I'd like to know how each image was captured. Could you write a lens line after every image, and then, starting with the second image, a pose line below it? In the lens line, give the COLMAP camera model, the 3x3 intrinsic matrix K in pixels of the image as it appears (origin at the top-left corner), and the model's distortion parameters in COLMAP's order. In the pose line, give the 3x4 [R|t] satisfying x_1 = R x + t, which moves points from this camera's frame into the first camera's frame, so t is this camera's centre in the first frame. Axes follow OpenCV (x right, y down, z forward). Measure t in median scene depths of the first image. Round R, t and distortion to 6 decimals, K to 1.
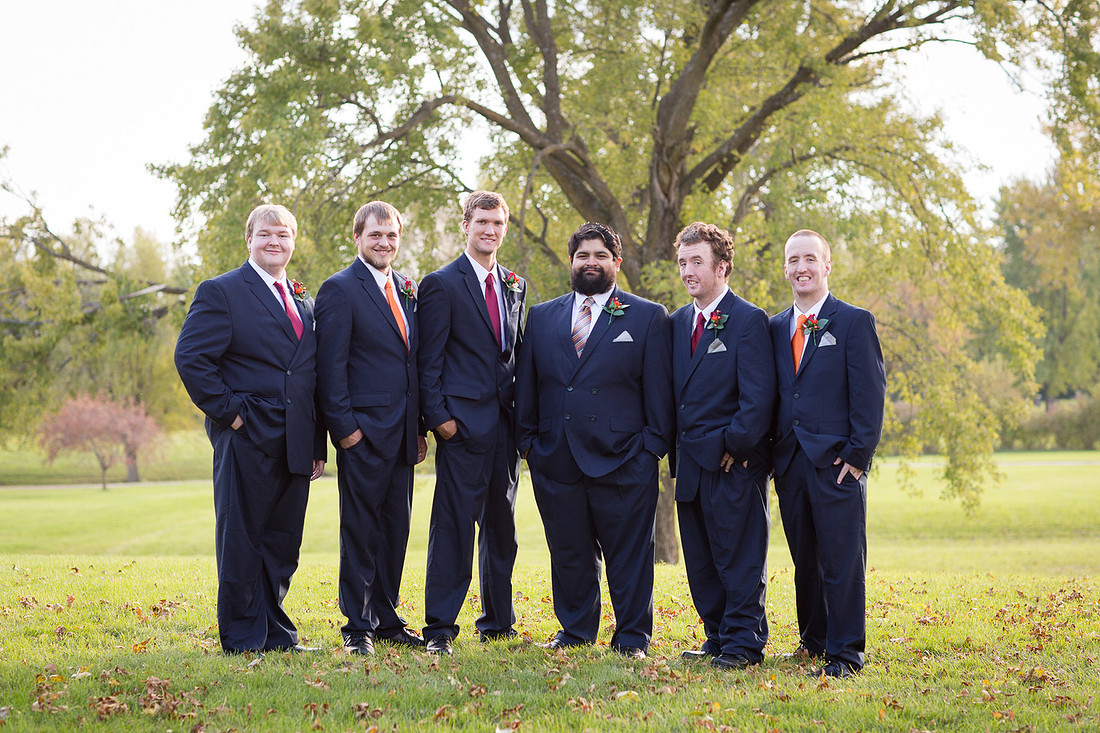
lens RADIAL K [[2768.0, 0, 550.0], [0, 2768.0, 366.5], [0, 0, 1]] dist [-0.041286, -0.143006]
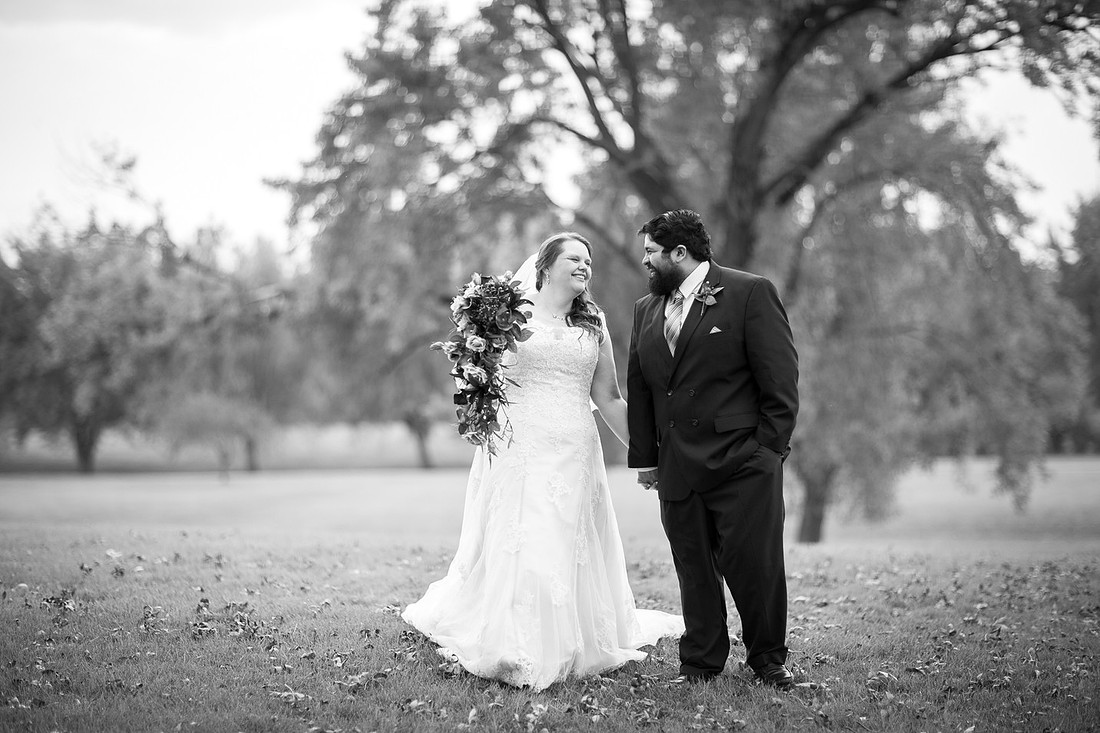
lens RADIAL K [[2637.1, 0, 550.0], [0, 2637.1, 366.5], [0, 0, 1]] dist [-0.061033, -0.288556]
pose [[0.999232, 0.010198, -0.037840, 0.007187], [-0.010241, 0.999947, -0.000949, 0.001132], [0.037828, 0.001336, 0.999283, -0.030672]]
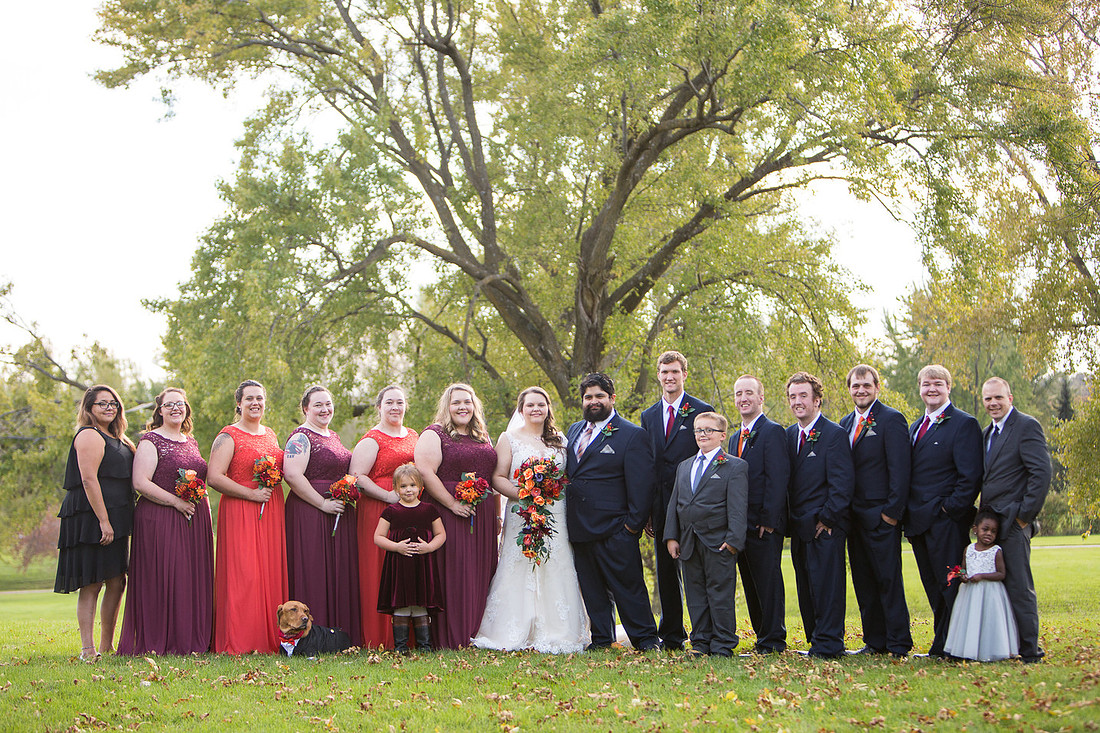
lens RADIAL K [[2740.8, 0, 550.0], [0, 2740.8, 366.5], [0, 0, 1]] dist [-0.121226, -0.084256]
pose [[0.999547, -0.019447, 0.022979, -0.001171], [0.020291, 0.999106, -0.037079, 0.000605], [-0.022237, 0.037529, 0.999048, -0.134533]]
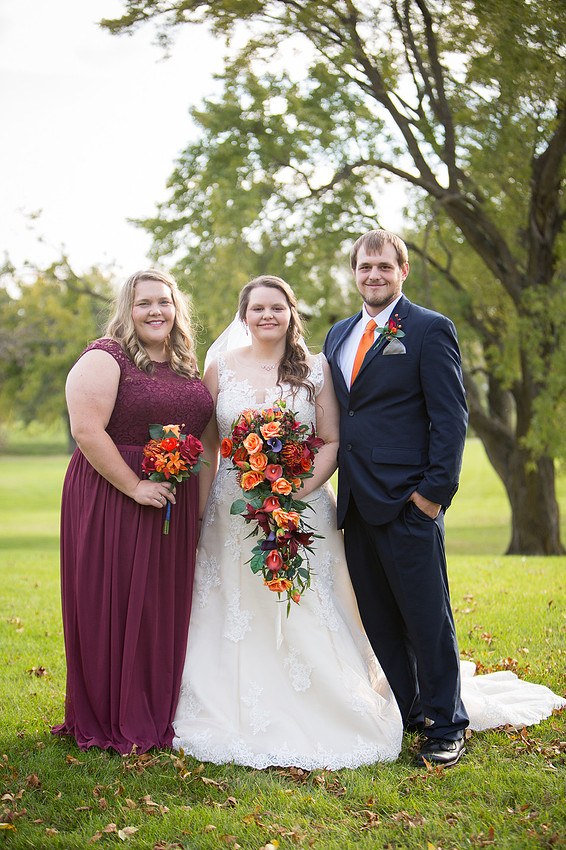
lens RADIAL K [[1901.5, 0, 283.0], [0, 1901.5, 425.0], [0, 0, 1]] dist [-0.271655, 0.000715]
pose [[0.993035, -0.013372, -0.117055, 0.024078], [0.017243, 0.999335, 0.032123, -0.004304], [0.116548, -0.033918, 0.992606, 0.125760]]
